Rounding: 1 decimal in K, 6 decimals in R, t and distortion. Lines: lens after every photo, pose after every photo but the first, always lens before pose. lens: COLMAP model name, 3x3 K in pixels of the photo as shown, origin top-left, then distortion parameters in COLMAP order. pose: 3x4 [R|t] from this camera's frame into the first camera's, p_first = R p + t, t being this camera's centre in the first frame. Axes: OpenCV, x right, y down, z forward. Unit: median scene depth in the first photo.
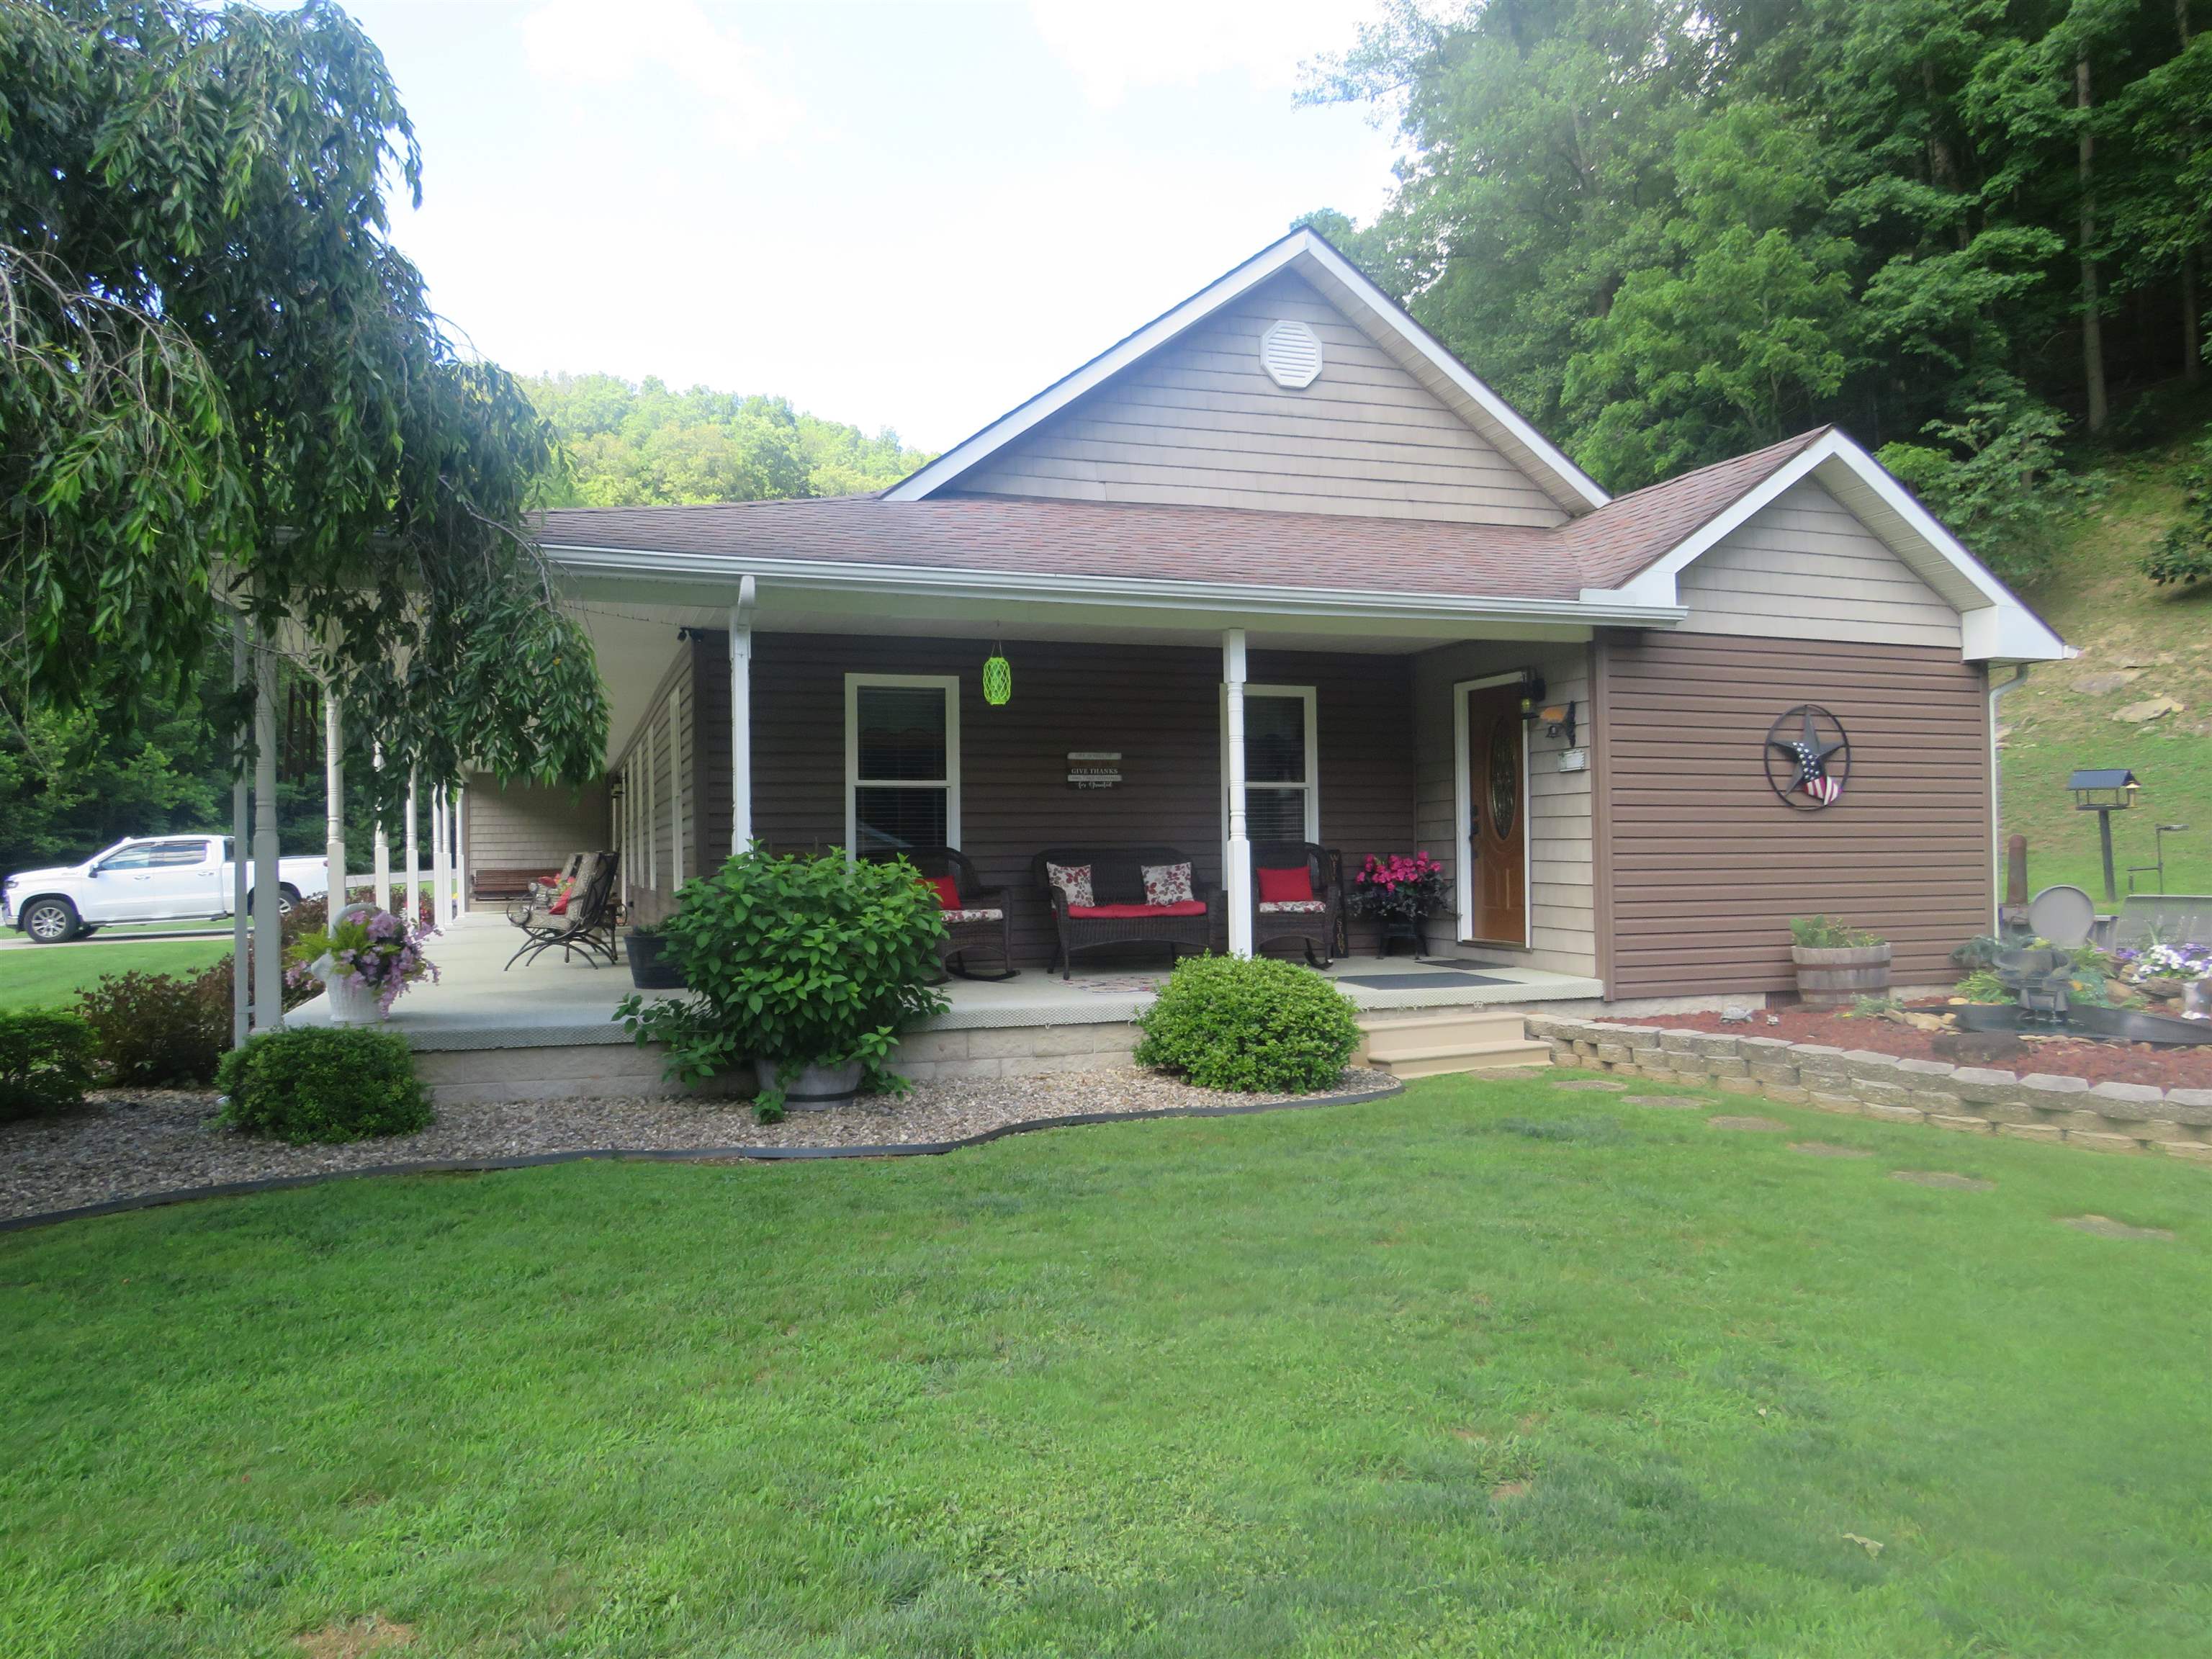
lens RADIAL K [[1528.2, 0, 1122.1], [0, 1528.2, 824.7], [0, 0, 1]] dist [-0.042861, 0.022312]
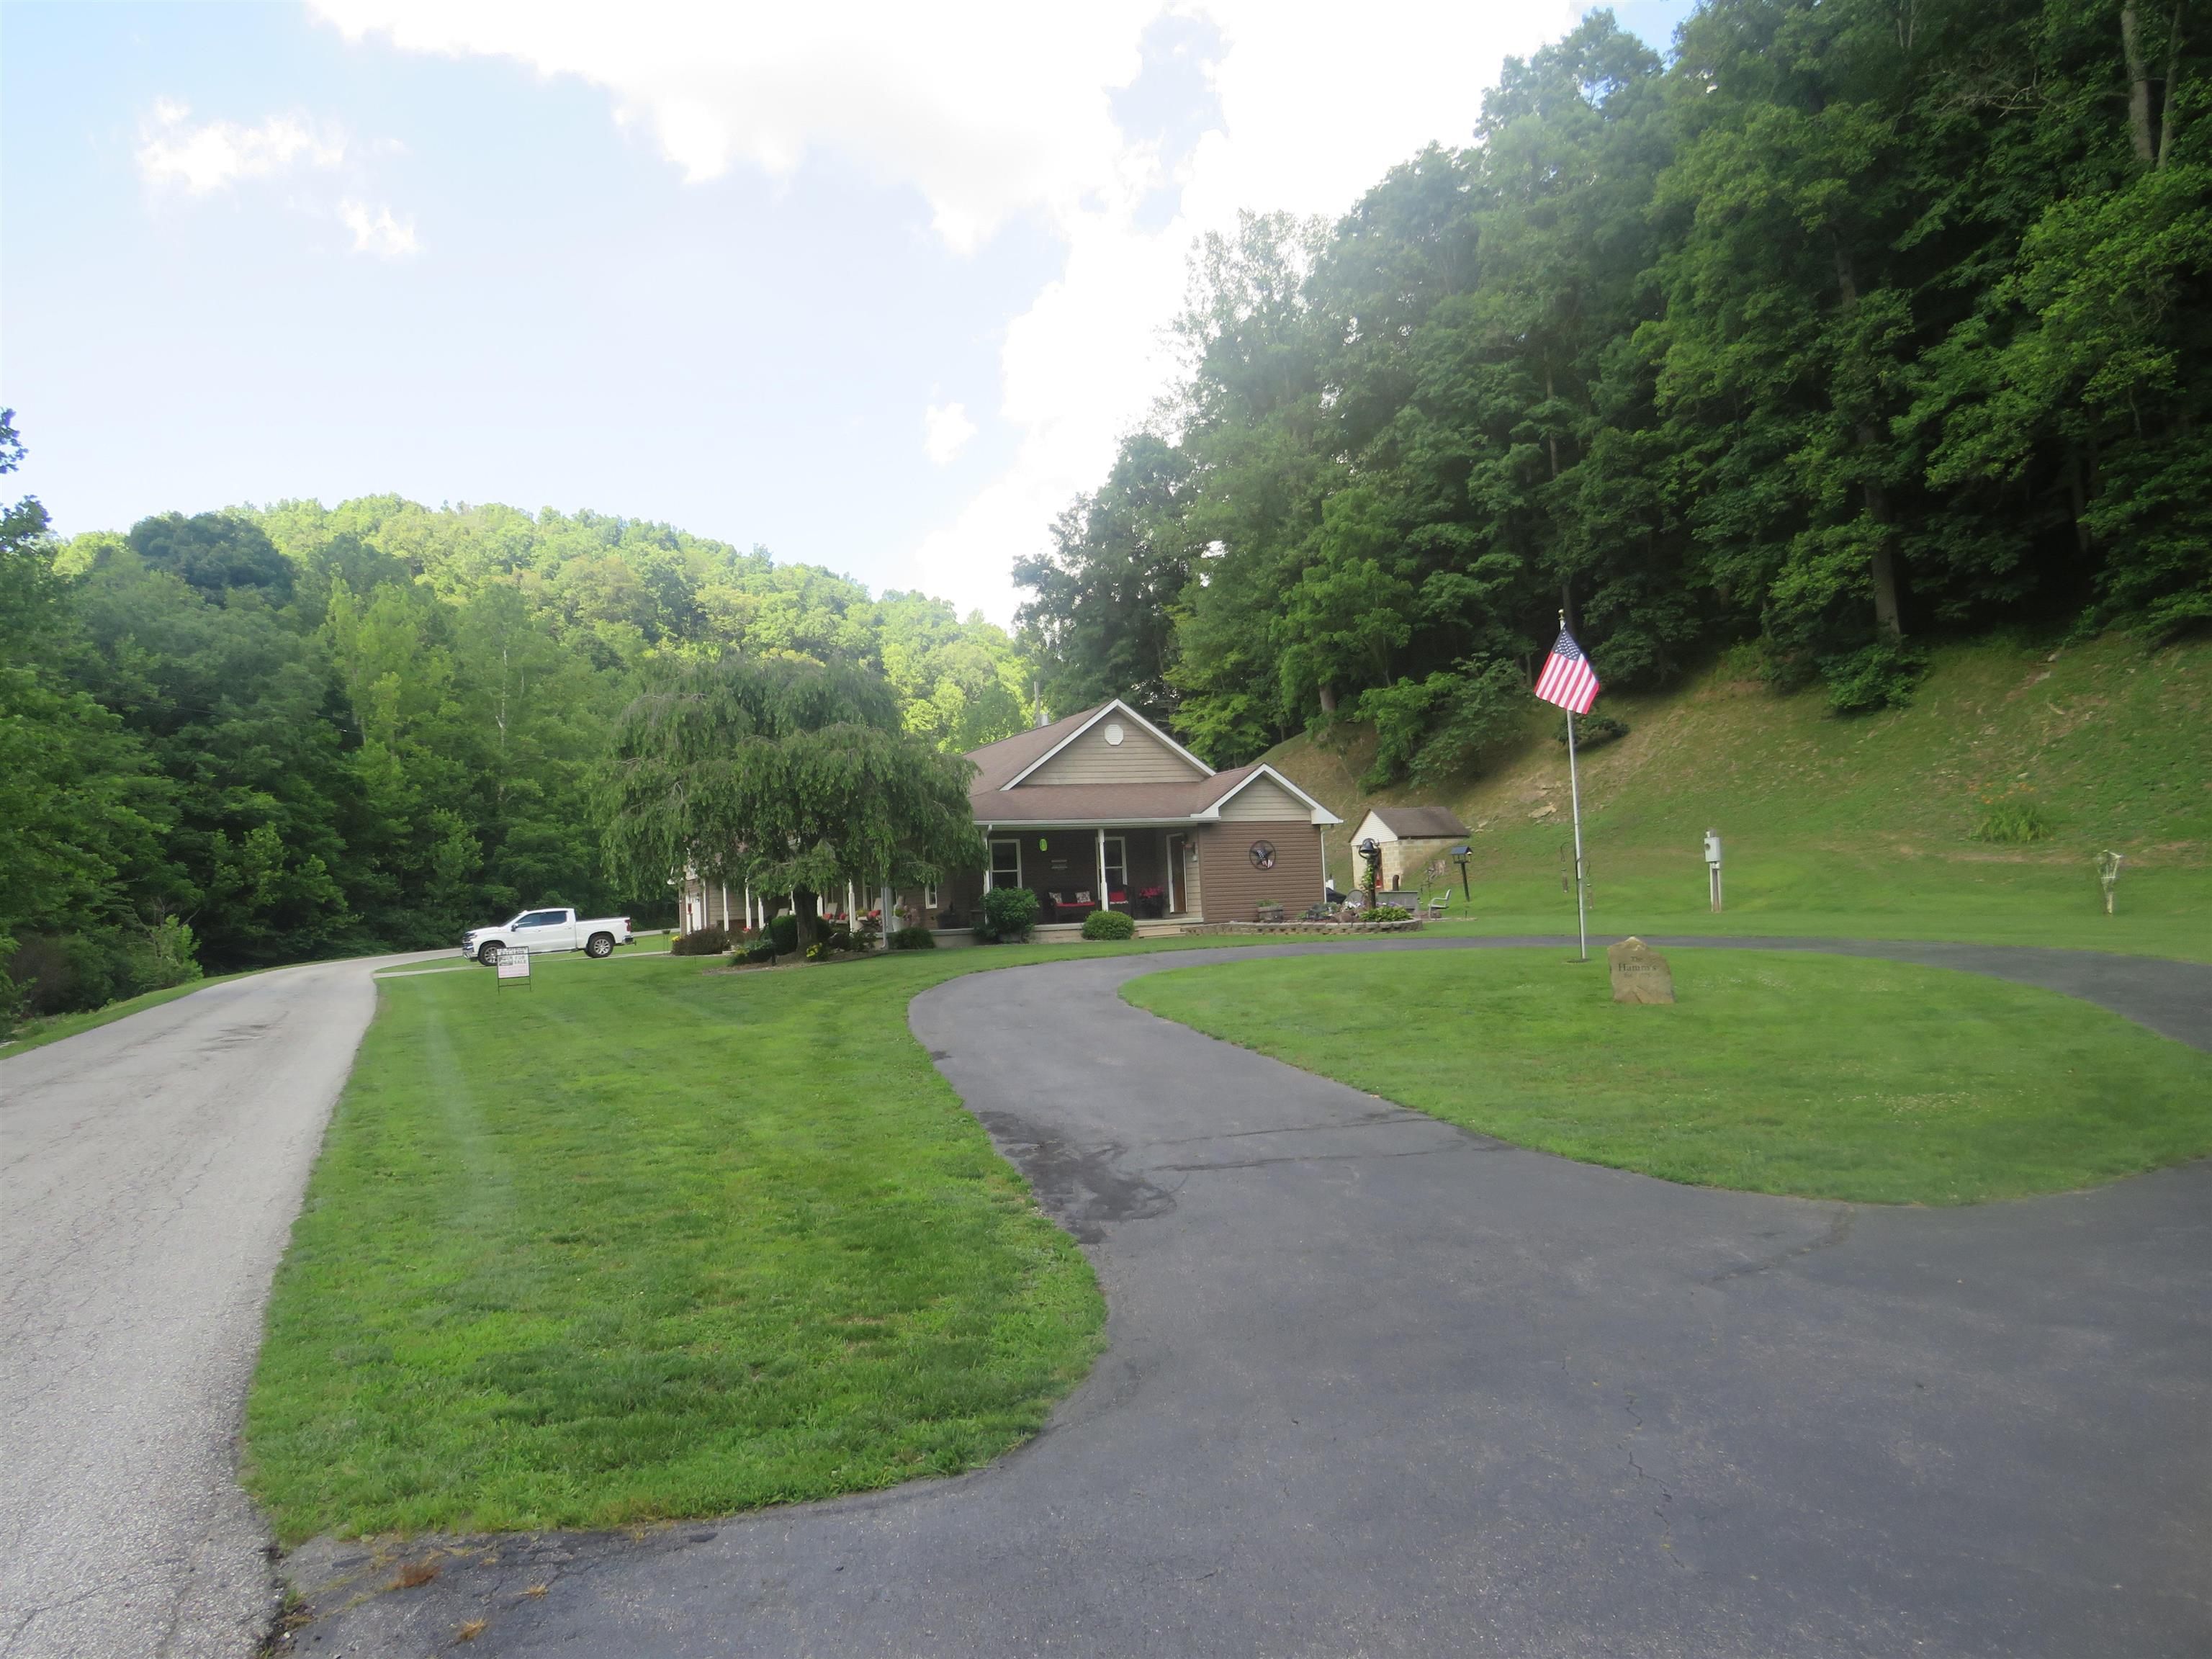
lens RADIAL K [[1528.2, 0, 1117.4], [0, 1528.2, 831.5], [0, 0, 1]] dist [-0.042861, 0.022312]
pose [[0.994639, -0.031382, 0.098529, -0.215170], [0.035605, 0.998508, -0.041397, 0.034057], [-0.097083, 0.044683, 0.994273, -2.290236]]
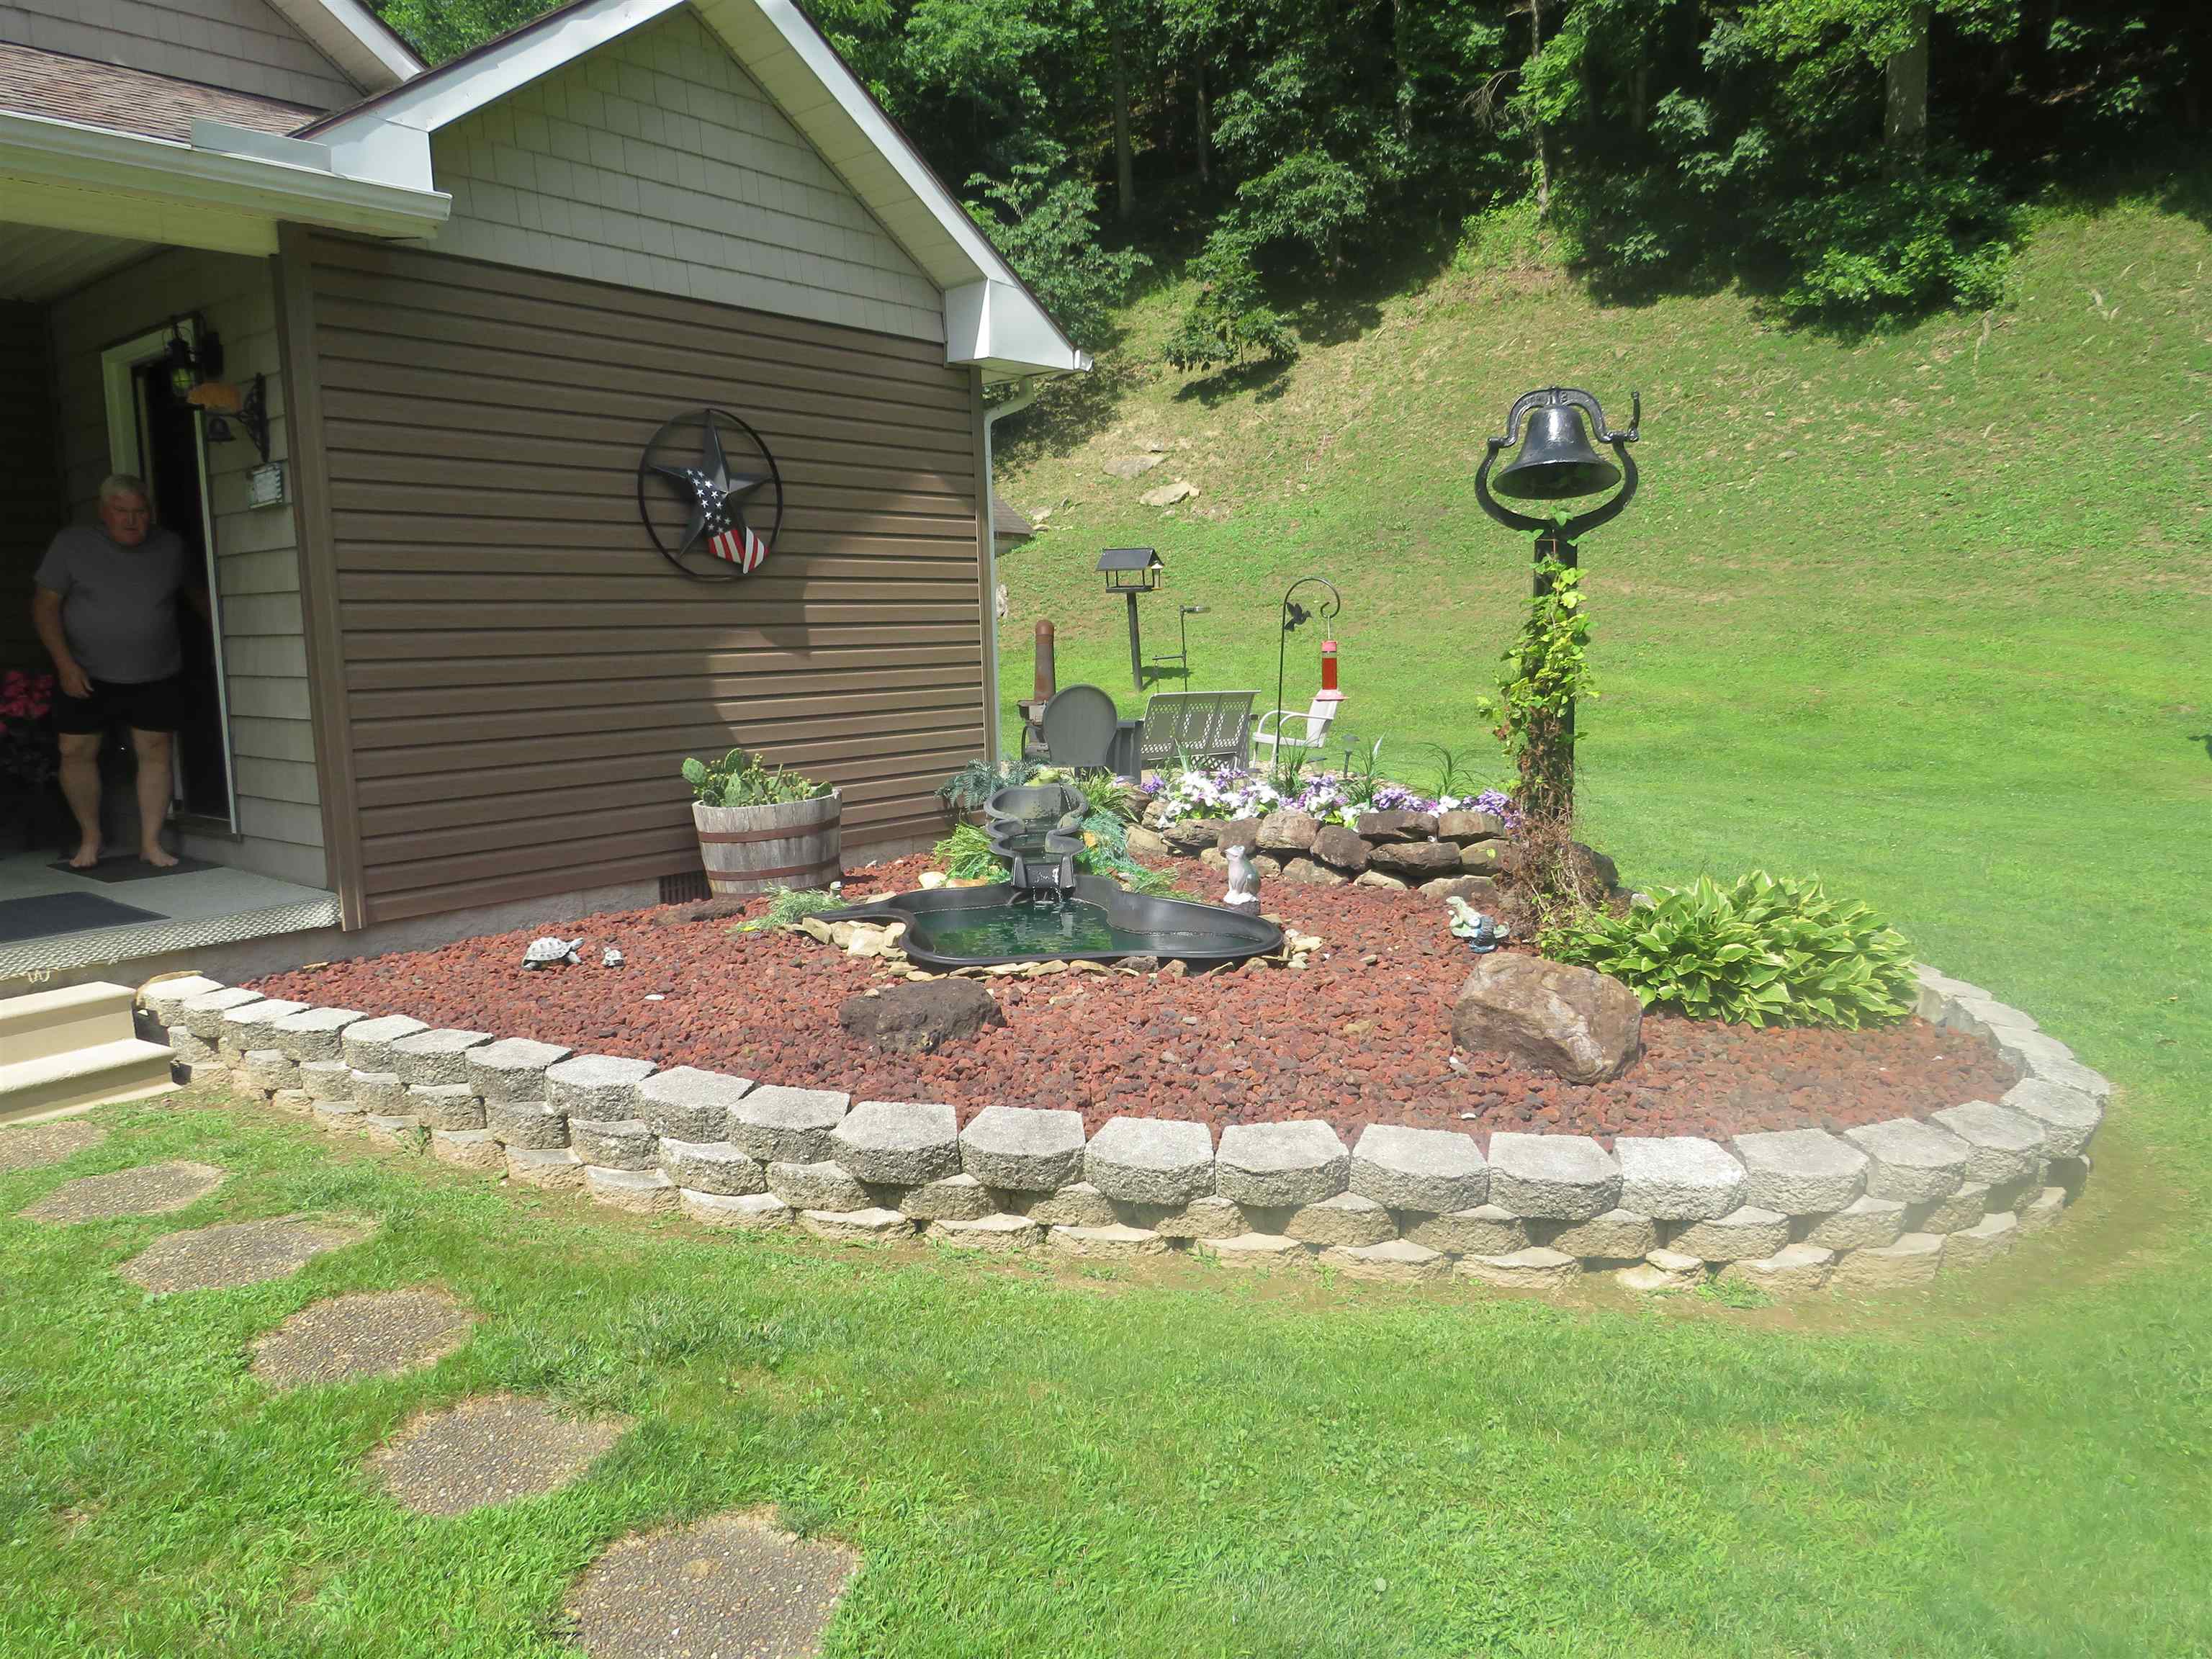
lens RADIAL K [[1528.2, 0, 1123.2], [0, 1528.2, 808.9], [0, 0, 1]] dist [-0.042861, 0.022312]
pose [[0.842356, -0.074065, 0.533807, 0.225790], [0.005738, 0.991688, 0.128540, 0.002898], [-0.538890, -0.105213, 0.835780, 0.336677]]
